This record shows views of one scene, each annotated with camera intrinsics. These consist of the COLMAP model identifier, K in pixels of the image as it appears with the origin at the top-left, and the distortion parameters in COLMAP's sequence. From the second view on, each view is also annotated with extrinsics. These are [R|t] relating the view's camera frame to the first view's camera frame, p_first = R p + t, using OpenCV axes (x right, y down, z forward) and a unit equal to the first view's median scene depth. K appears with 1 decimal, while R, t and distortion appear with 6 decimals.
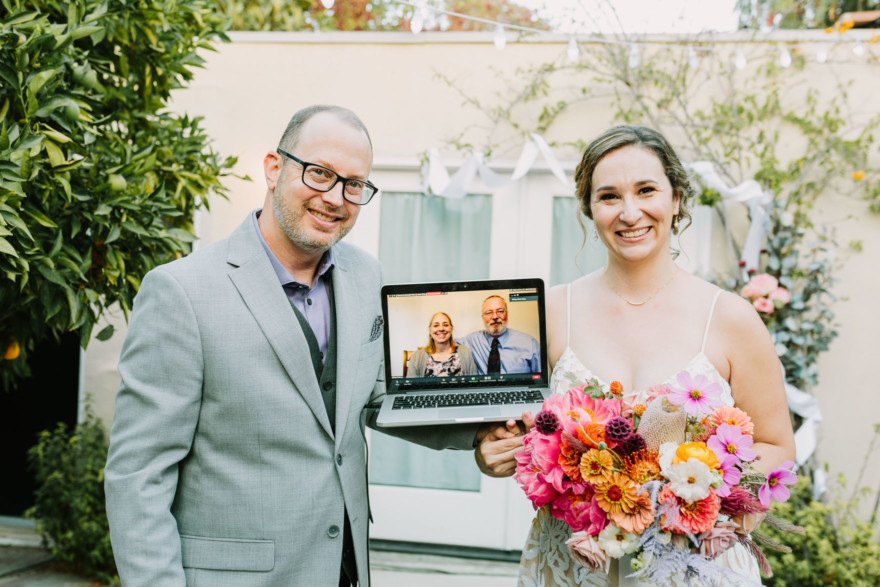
lens RADIAL K [[825.1, 0, 435.1], [0, 825.1, 296.1], [0, 0, 1]] dist [0.019160, 0.000000]
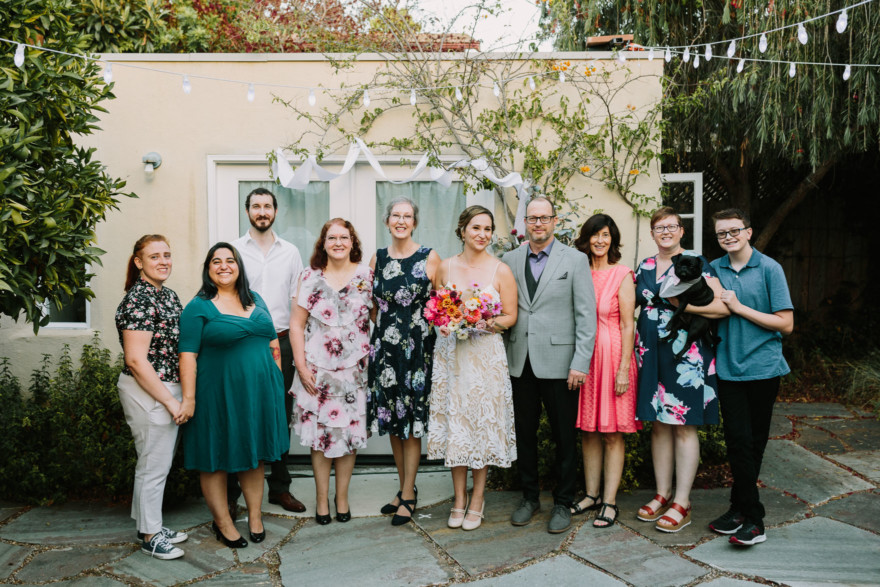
lens RADIAL K [[825.1, 0, 421.9], [0, 825.1, 288.5], [0, 0, 1]] dist [0.019160, 0.000000]
pose [[0.990252, -0.052795, 0.128897, 0.044319], [0.042900, 0.996001, 0.078374, -0.059562], [-0.132519, -0.072081, 0.988556, -0.316333]]
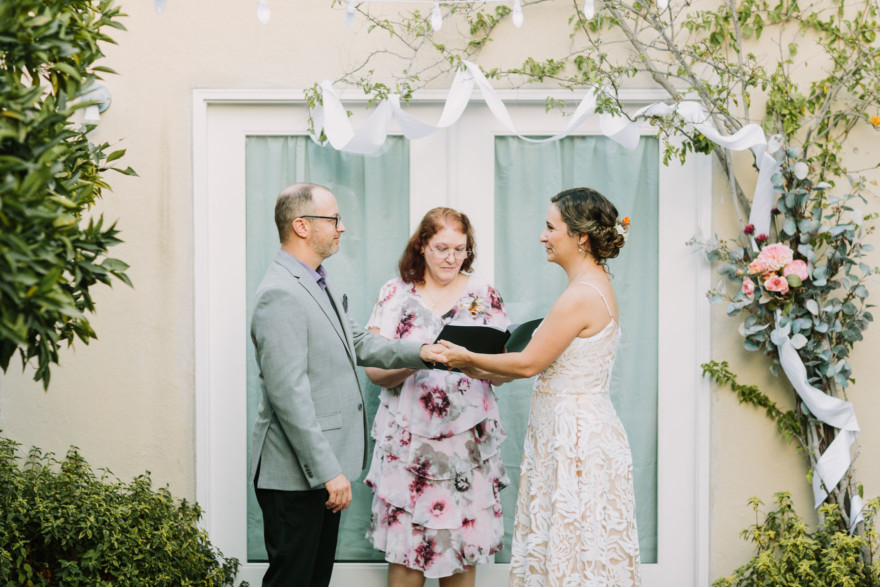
lens RADIAL K [[2111.0, 0, 442.6], [0, 2111.0, 292.0], [0, 0, 1]] dist [0.035840, 0.000000]
pose [[0.992111, -0.047591, 0.115981, -0.129391], [0.042327, 0.997977, 0.047429, -0.084944], [-0.118003, -0.042146, 0.992118, -0.869383]]
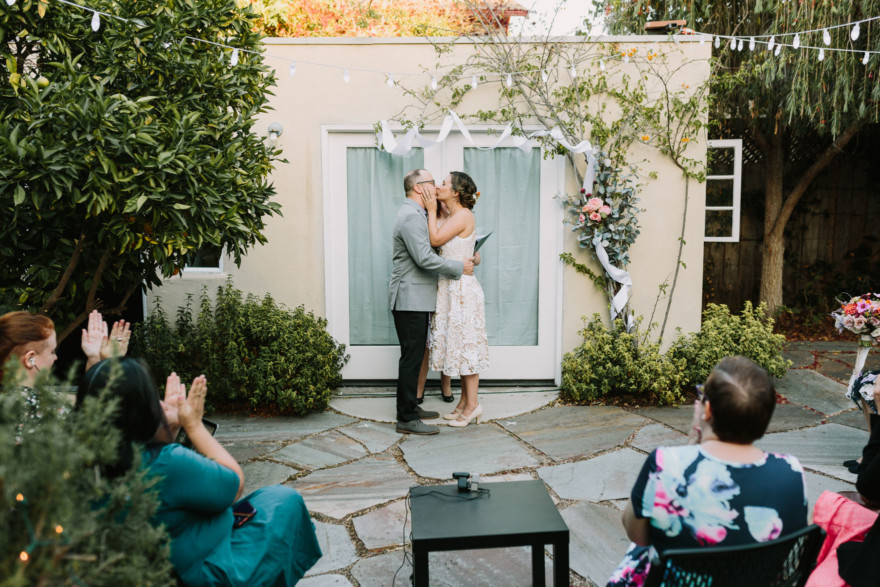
lens RADIAL K [[825.1, 0, 451.9], [0, 825.1, 296.5], [0, 0, 1]] dist [0.019160, 0.000000]
pose [[0.990401, -0.059600, 0.124713, -0.091001], [0.042691, 0.990046, 0.134111, -0.061900], [-0.131465, -0.127499, 0.983087, -0.562391]]
